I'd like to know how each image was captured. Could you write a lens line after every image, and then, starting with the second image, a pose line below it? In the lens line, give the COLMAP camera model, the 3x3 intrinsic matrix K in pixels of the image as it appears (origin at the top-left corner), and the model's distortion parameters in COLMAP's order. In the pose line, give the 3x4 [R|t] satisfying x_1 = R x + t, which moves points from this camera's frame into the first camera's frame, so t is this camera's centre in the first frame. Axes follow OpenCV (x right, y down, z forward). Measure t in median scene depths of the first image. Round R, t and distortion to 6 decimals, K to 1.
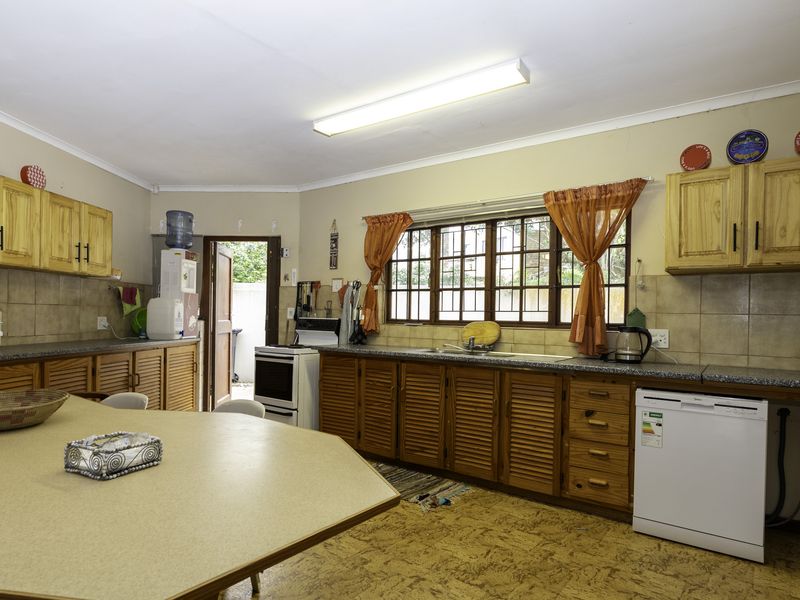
lens RADIAL K [[489.8, 0, 401.6], [0, 489.8, 320.5], [0, 0, 1]] dist [0.000670, 0.000387]
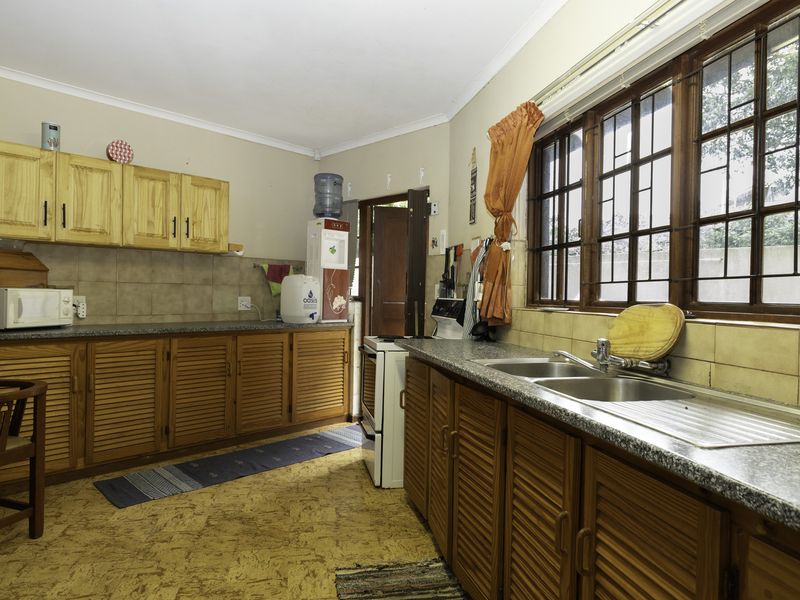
lens RADIAL K [[506.1, 0, 400.0], [0, 506.1, 300.0], [0, 0, 1]] dist [-0.006225, -0.000907]
pose [[0.762001, 0.001369, -0.647574, 0.251517], [-0.007334, 0.999952, -0.006517, 0.002740], [0.647534, 0.009715, 0.761975, 0.463723]]
